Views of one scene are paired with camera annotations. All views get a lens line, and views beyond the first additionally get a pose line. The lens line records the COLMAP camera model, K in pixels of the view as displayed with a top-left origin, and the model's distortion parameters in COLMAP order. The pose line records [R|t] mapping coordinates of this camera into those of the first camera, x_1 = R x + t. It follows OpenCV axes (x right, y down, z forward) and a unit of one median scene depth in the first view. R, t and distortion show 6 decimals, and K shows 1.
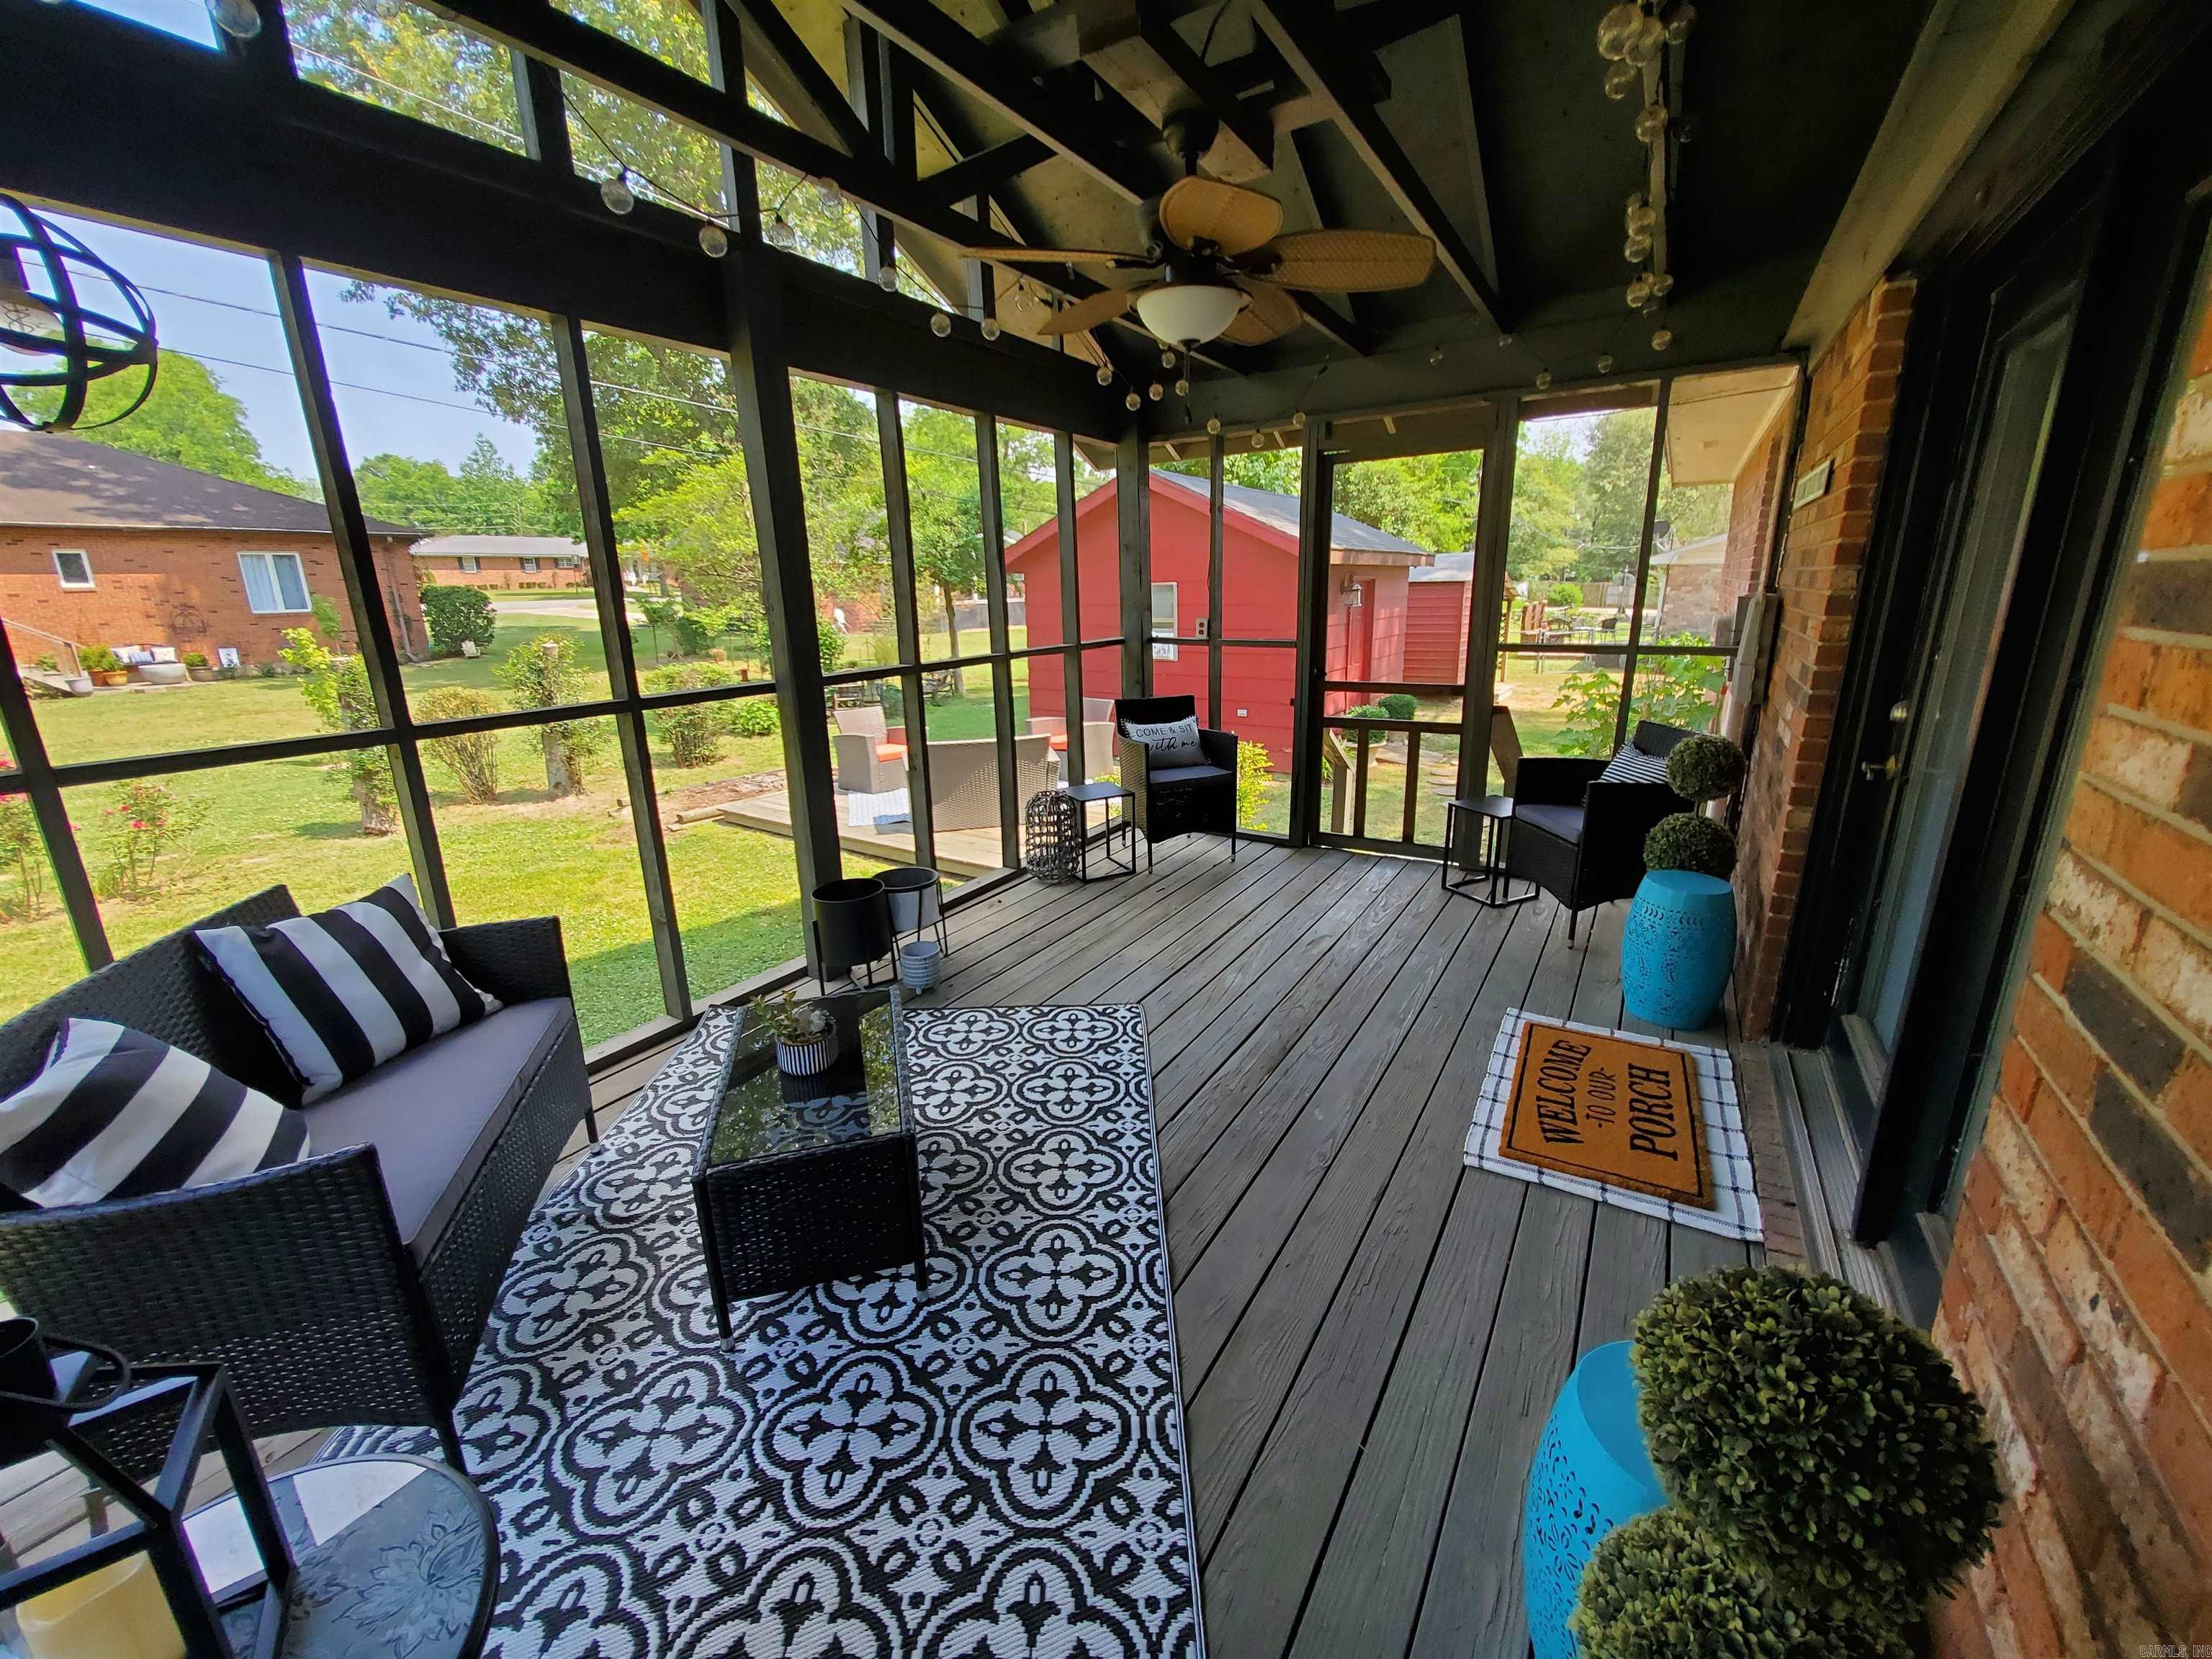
lens RADIAL K [[871.9, 0, 1108.9], [0, 871.9, 819.9], [0, 0, 1]] dist [-0.001550, -0.001887]
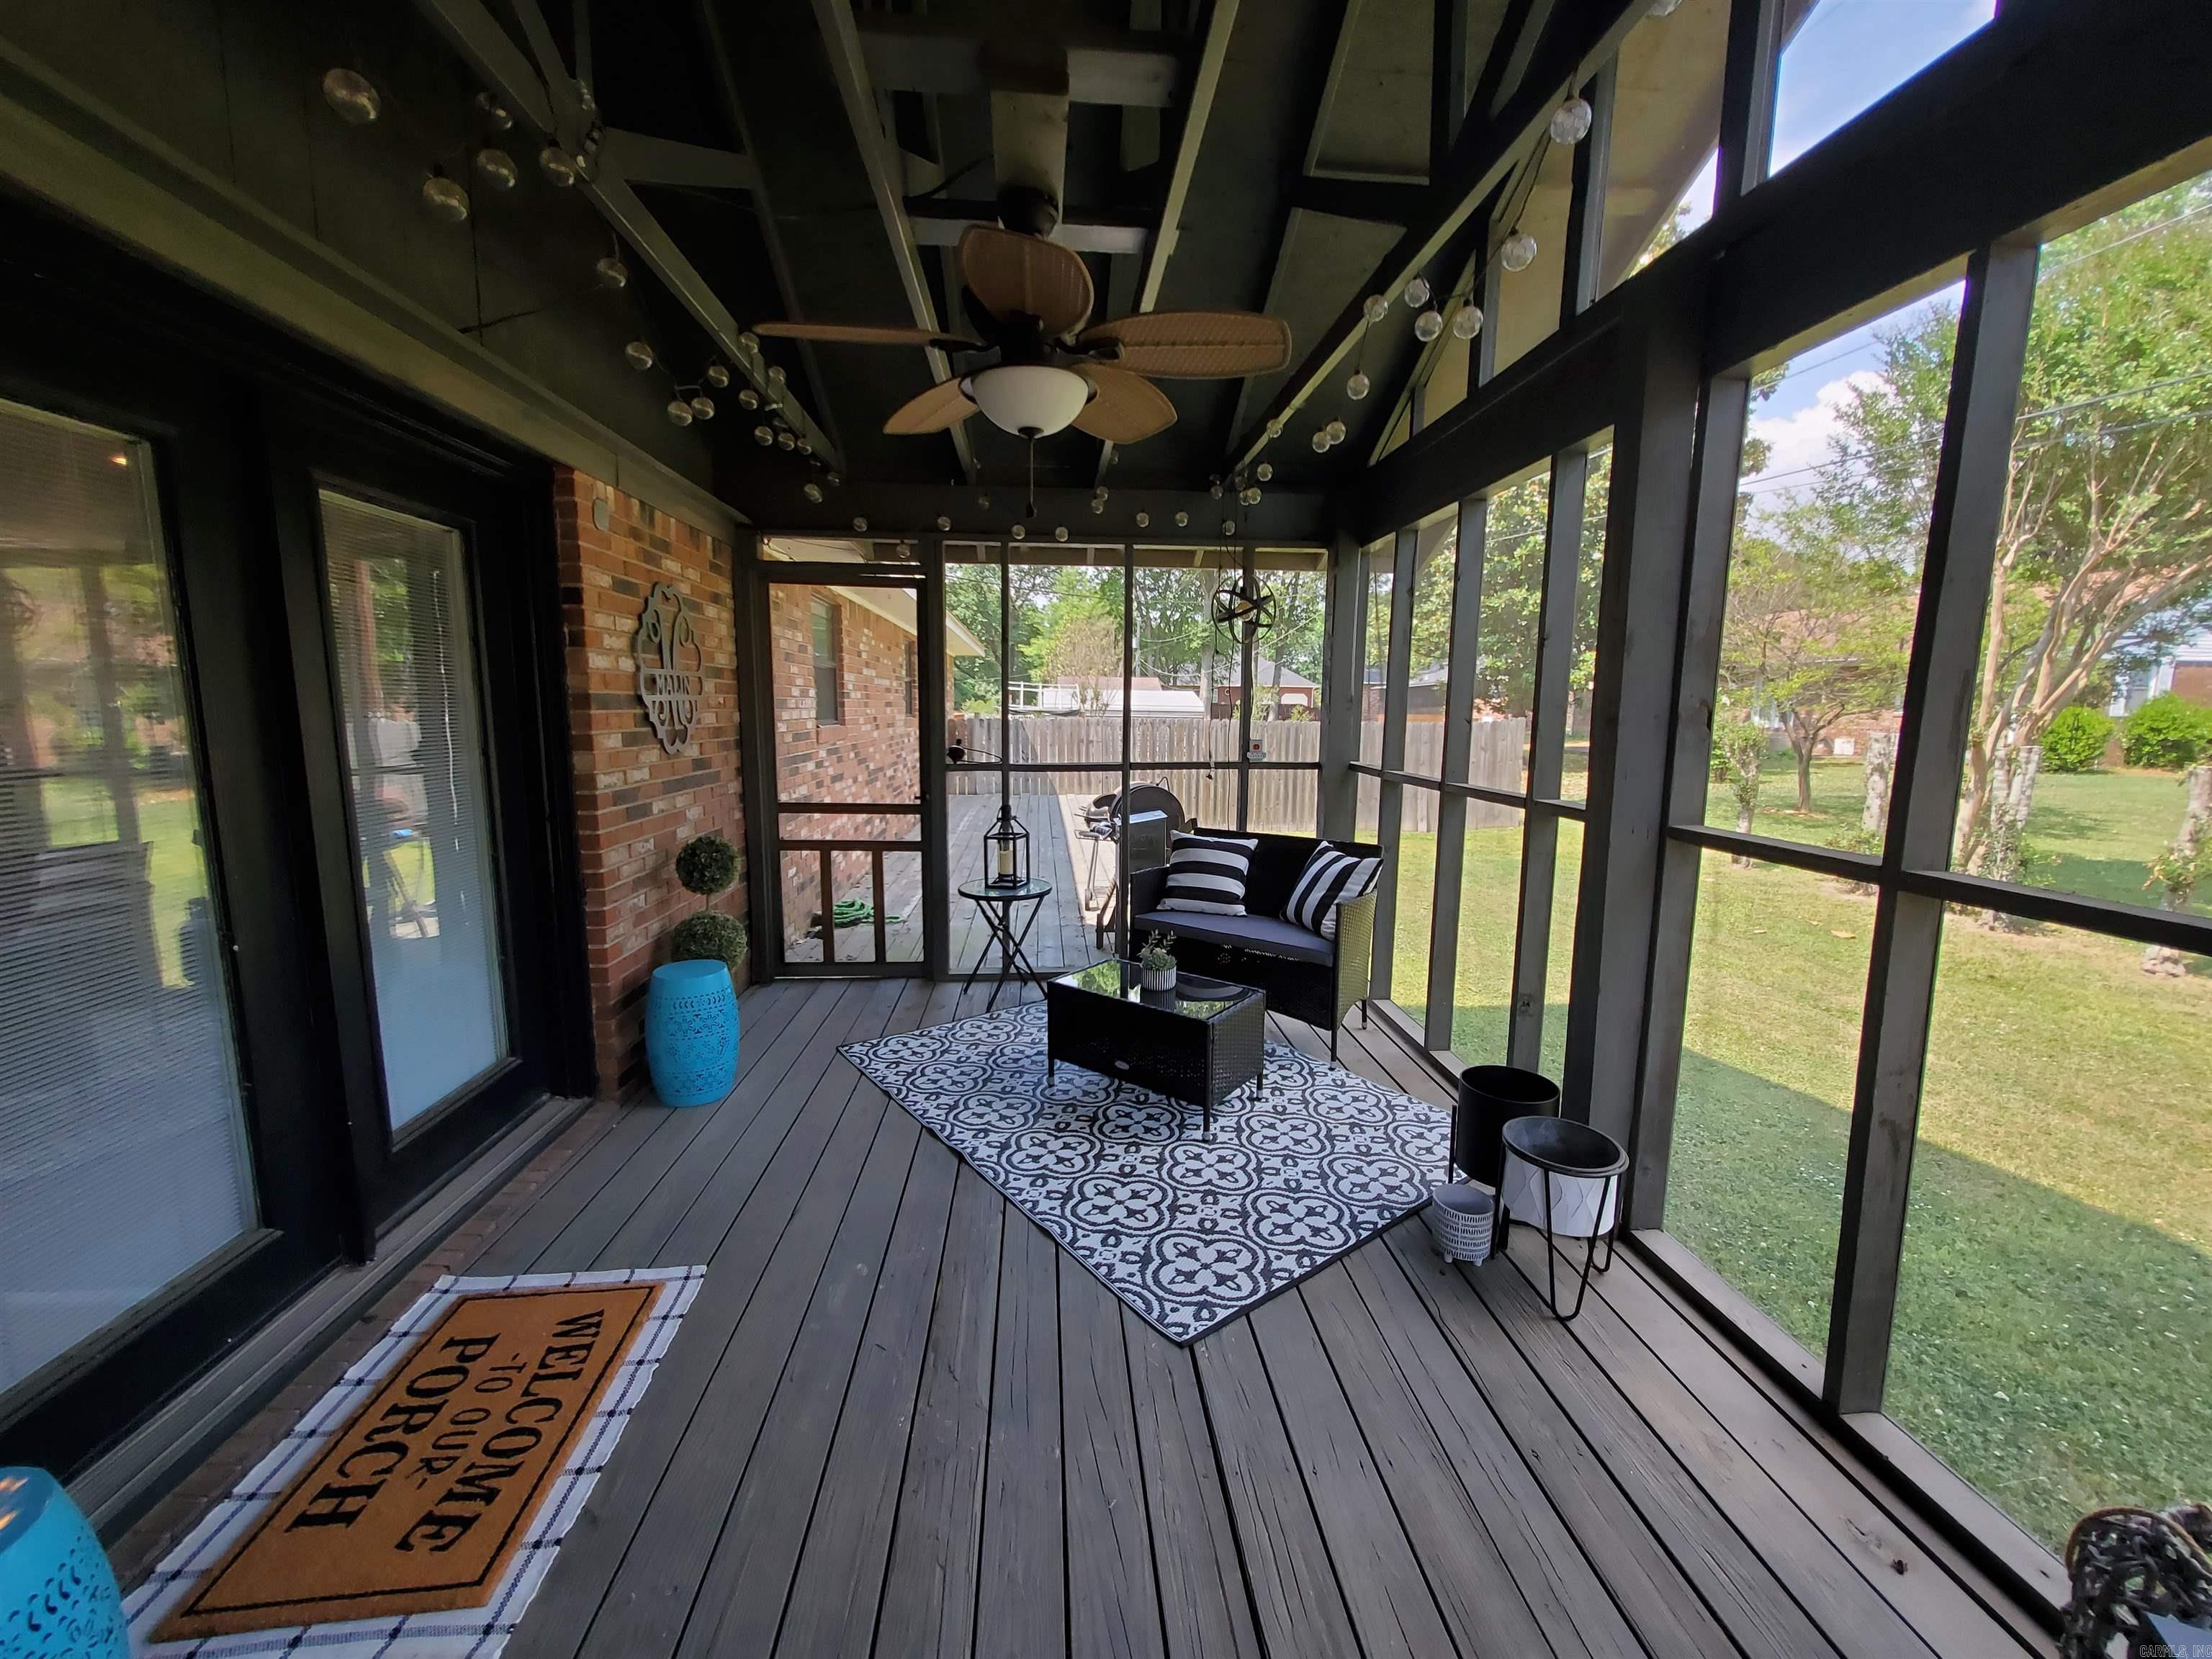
lens RADIAL K [[871.9, 0, 1108.9], [0, 871.9, 819.9], [0, 0, 1]] dist [-0.001550, -0.001887]
pose [[-0.800129, 0.090933, -0.592895, 0.494136], [-0.152218, 0.925303, 0.347337, -0.414219], [0.580192, 0.368164, -0.726521, 1.526276]]
